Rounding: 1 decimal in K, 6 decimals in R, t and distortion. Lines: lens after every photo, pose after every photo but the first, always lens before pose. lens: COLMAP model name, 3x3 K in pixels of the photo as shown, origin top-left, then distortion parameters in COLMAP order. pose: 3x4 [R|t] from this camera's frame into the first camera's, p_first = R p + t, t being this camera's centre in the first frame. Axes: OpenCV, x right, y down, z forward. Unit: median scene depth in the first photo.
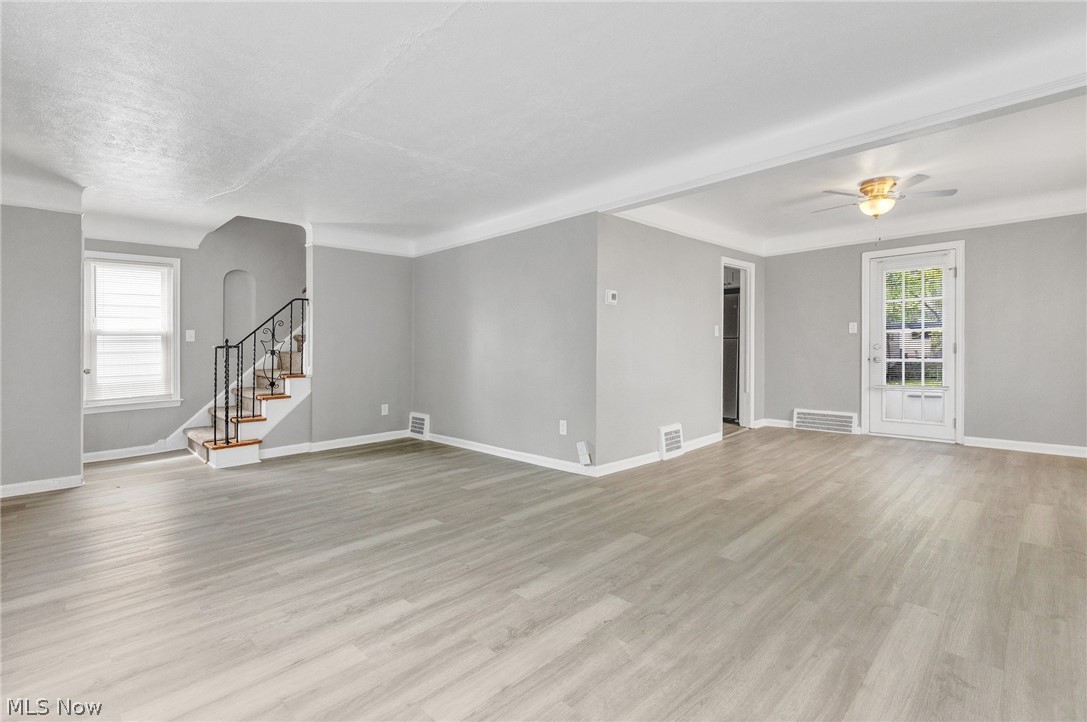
lens RADIAL K [[502.0, 0, 541.3], [0, 502.0, 349.3], [0, 0, 1]] dist [0.003147, 0.000022]
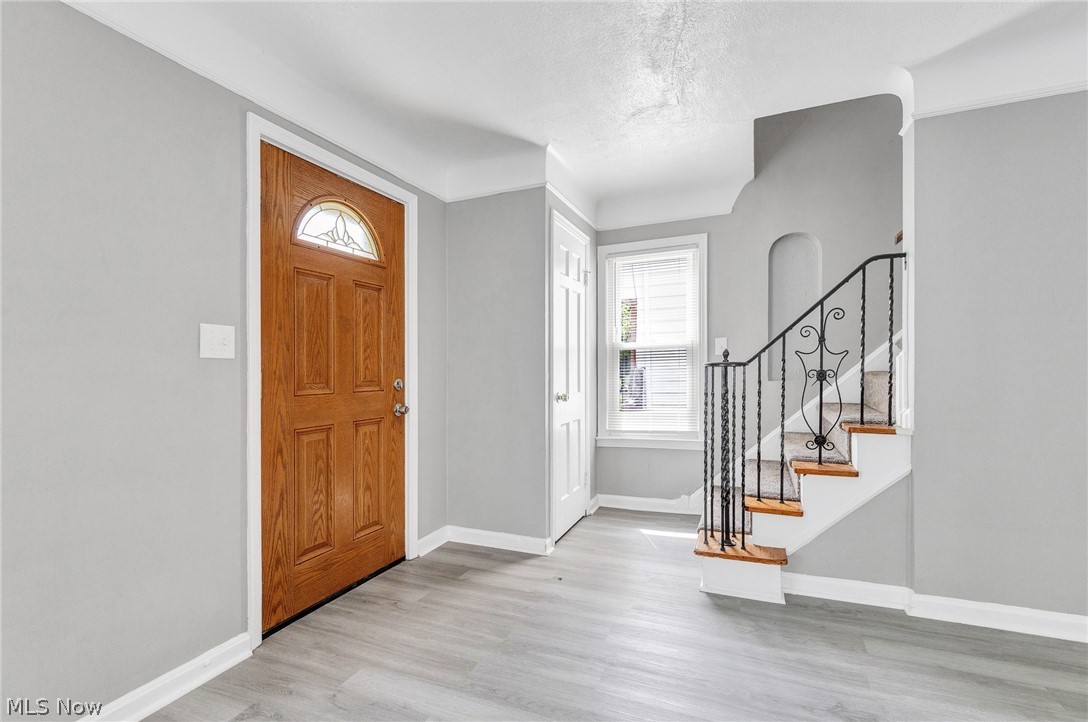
lens RADIAL K [[489.7, 0, 544.0], [0, 489.7, 361.0], [0, 0, 1]] dist [0.000415, 0.000022]
pose [[0.372003, -0.002980, -0.928227, -0.250881], [0.002013, 0.999995, -0.002404, -0.008736], [0.928229, -0.000974, 0.372007, 0.737721]]
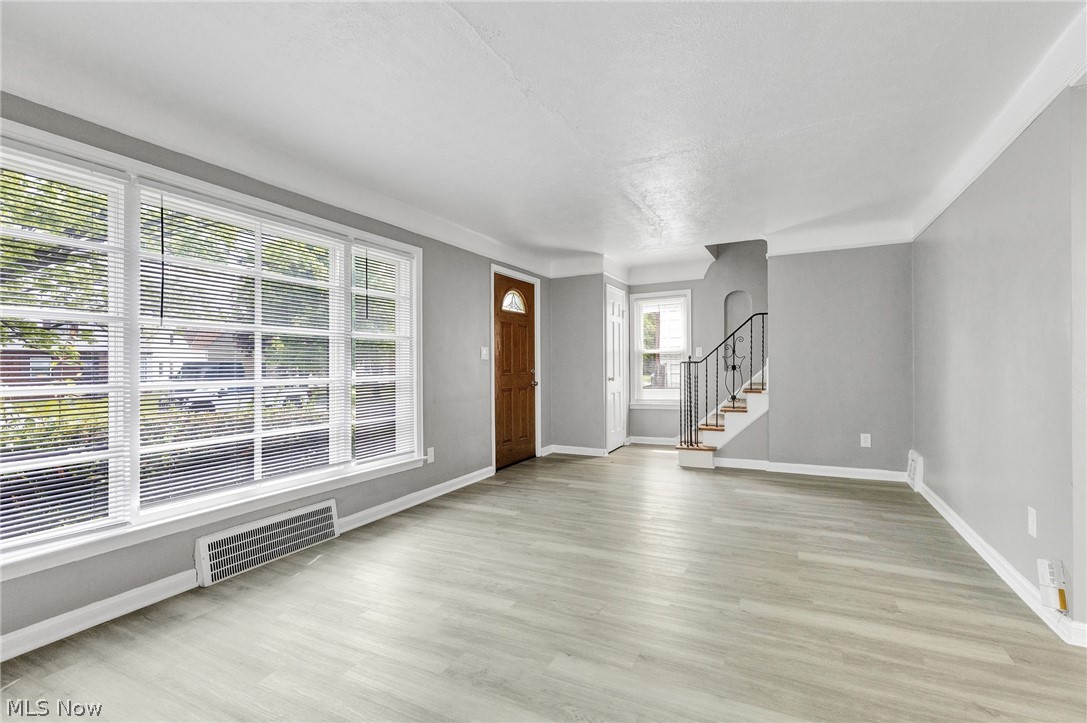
lens RADIAL K [[494.5, 0, 544.1], [0, 494.5, 350.3], [0, 0, 1]] dist [0.003775, 0.000397]
pose [[0.311470, -0.016579, -0.950111, 0.414184], [0.001620, 0.999856, -0.016916, -0.016046], [0.950254, 0.003729, 0.311452, 0.385937]]
